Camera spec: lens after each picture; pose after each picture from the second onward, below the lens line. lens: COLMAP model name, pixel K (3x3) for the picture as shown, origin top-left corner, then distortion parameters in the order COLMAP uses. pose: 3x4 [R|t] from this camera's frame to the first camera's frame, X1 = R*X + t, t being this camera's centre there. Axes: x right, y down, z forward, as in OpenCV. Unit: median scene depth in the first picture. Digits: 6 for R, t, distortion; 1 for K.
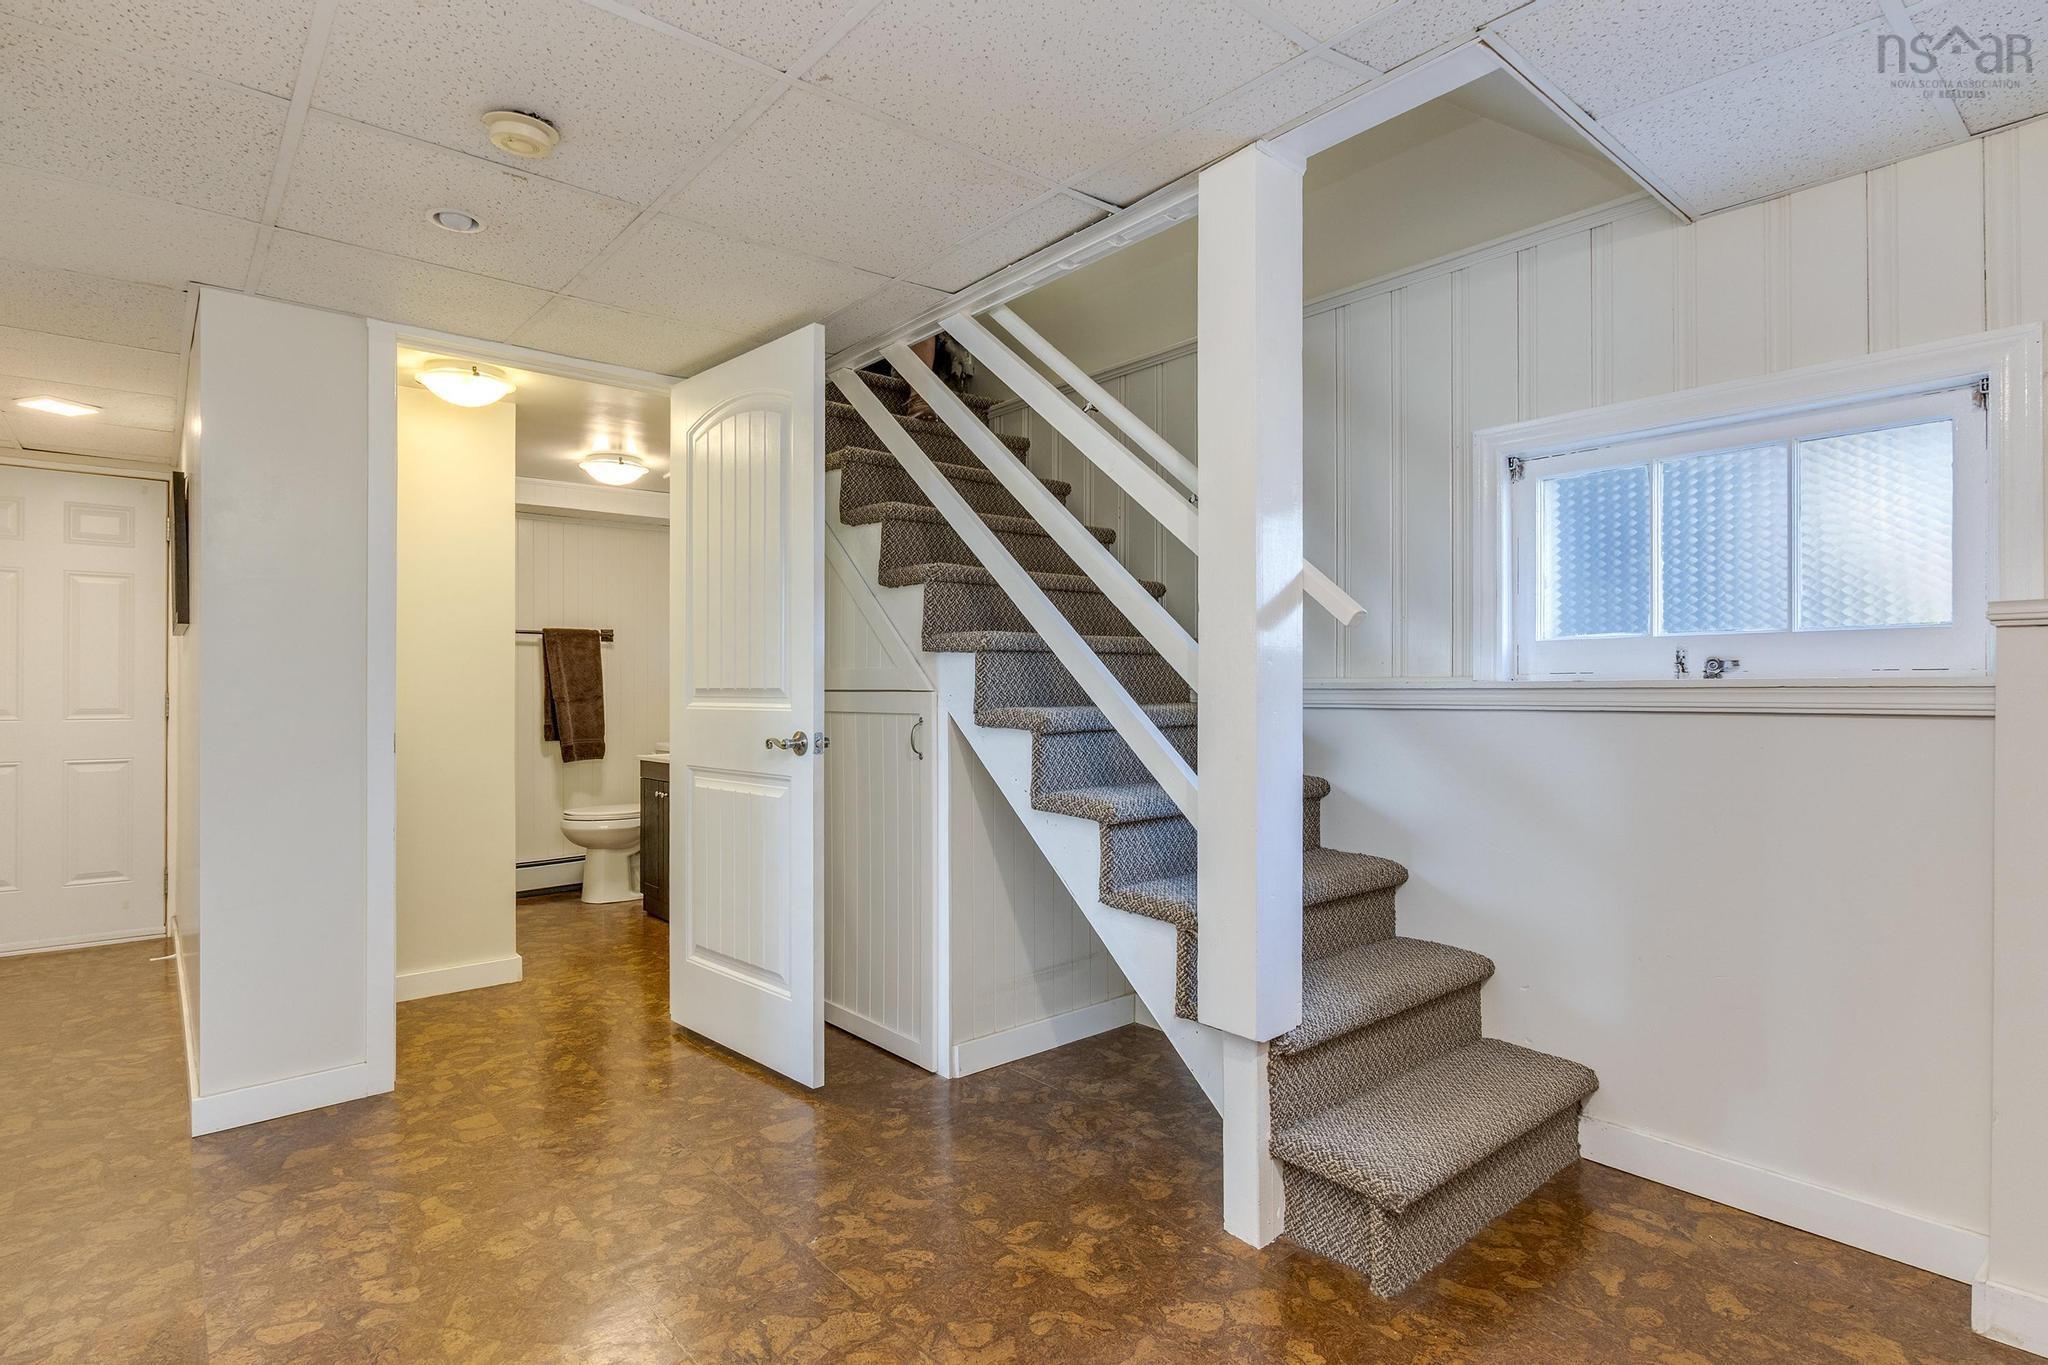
lens RADIAL K [[1021.3, 0, 1016.4], [0, 1021.3, 685.4], [0, 0, 1]] dist [-0.003617, 0.001209]
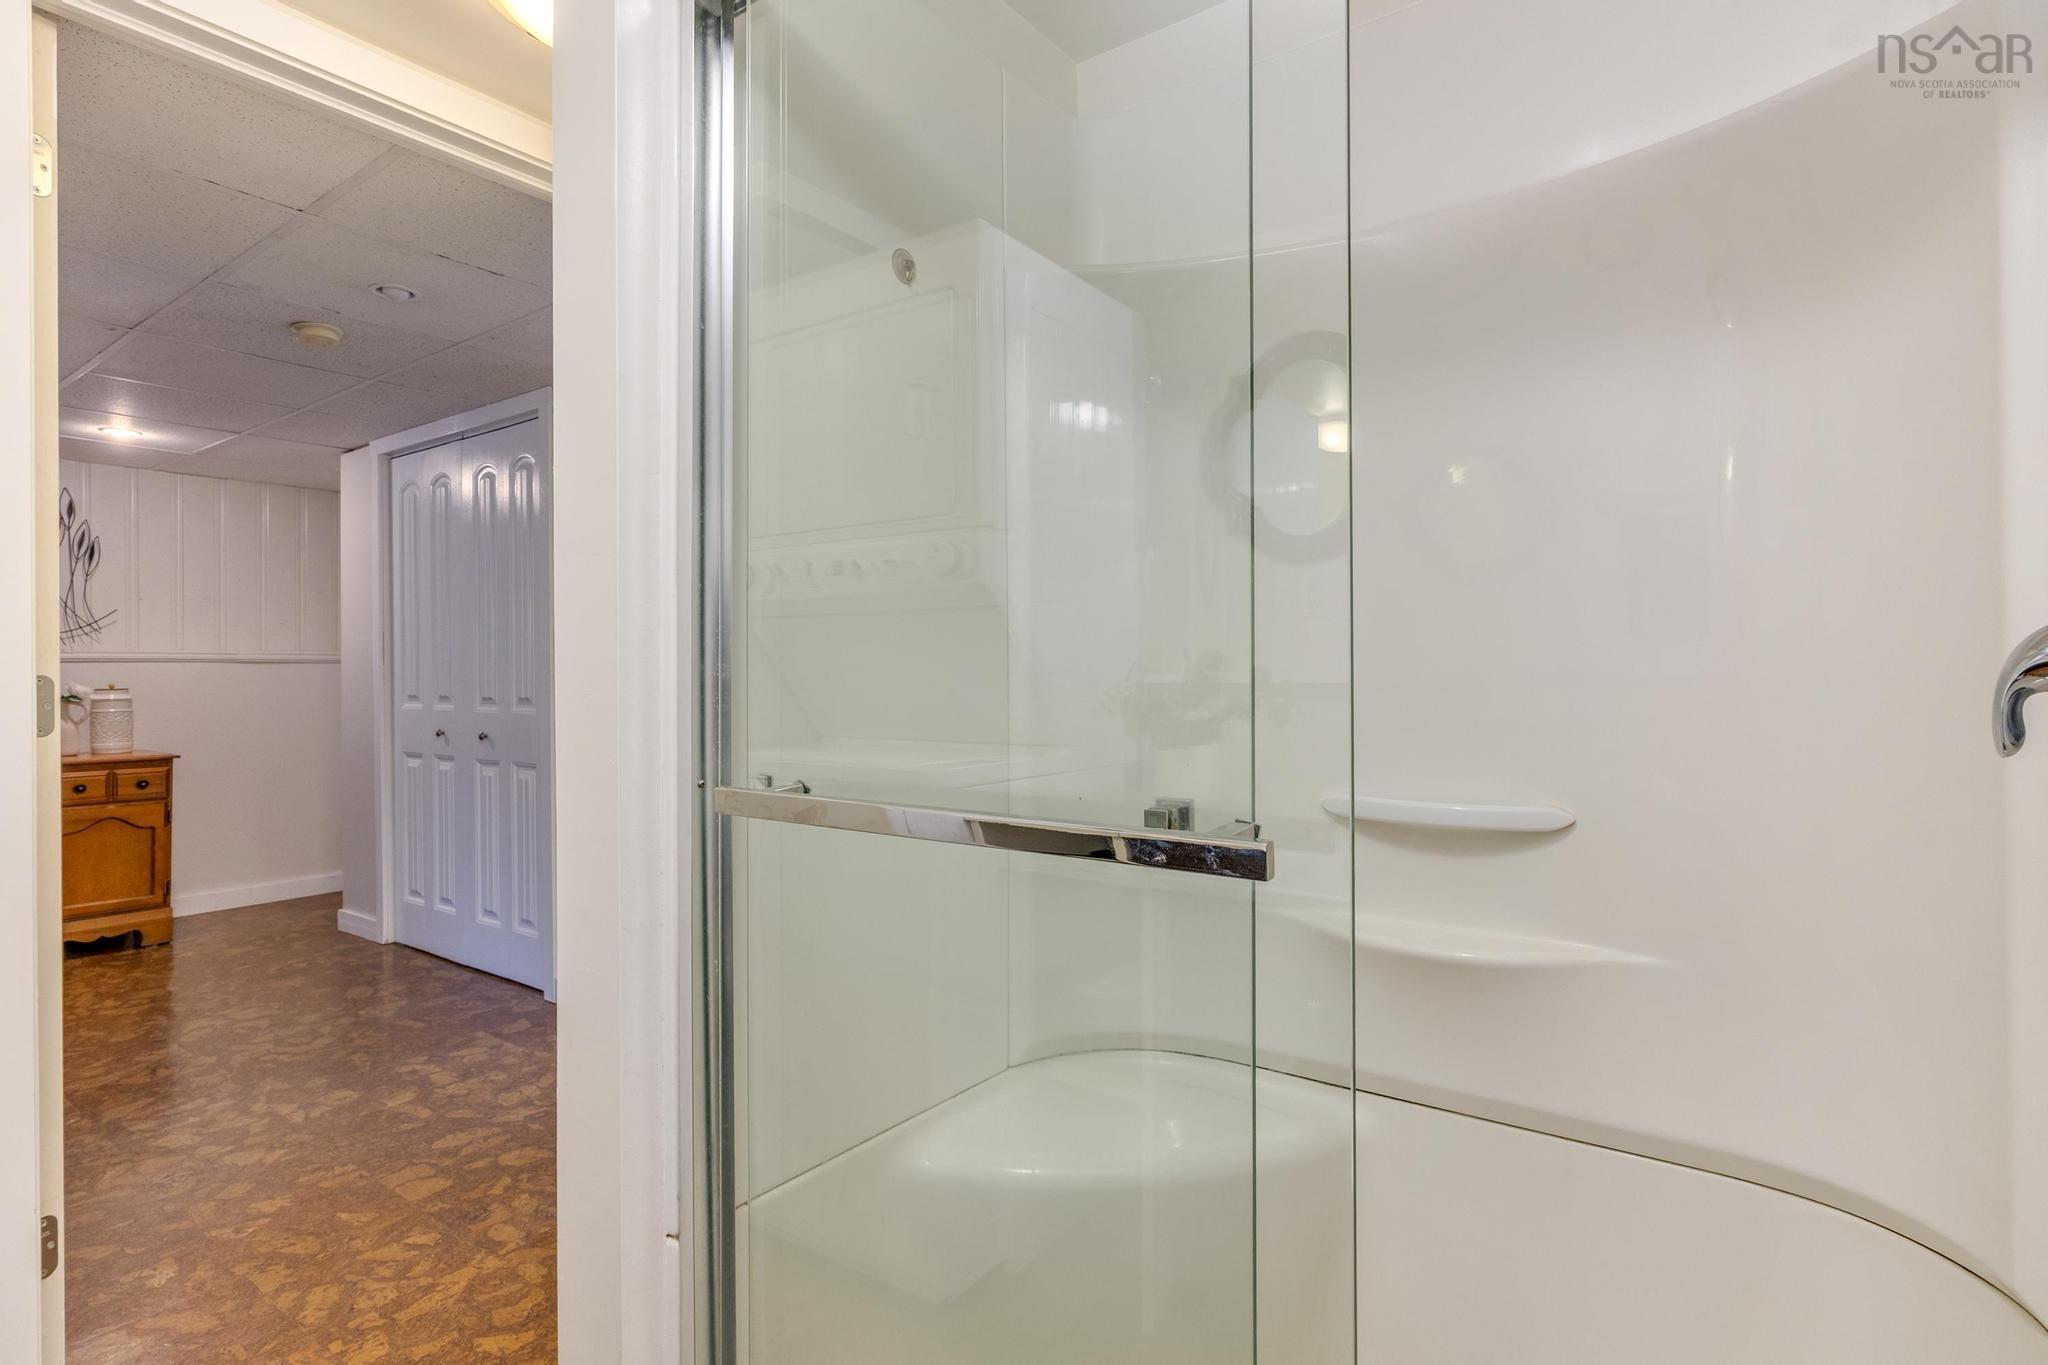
lens RADIAL K [[1021.3, 0, 1016.4], [0, 1021.3, 685.4], [0, 0, 1]] dist [-0.003617, 0.001209]
pose [[-0.972652, 0.004262, -0.232230, -0.959993], [0.004876, 0.999986, -0.002068, 0.010568], [0.232218, -0.003144, -0.972659, 2.290226]]
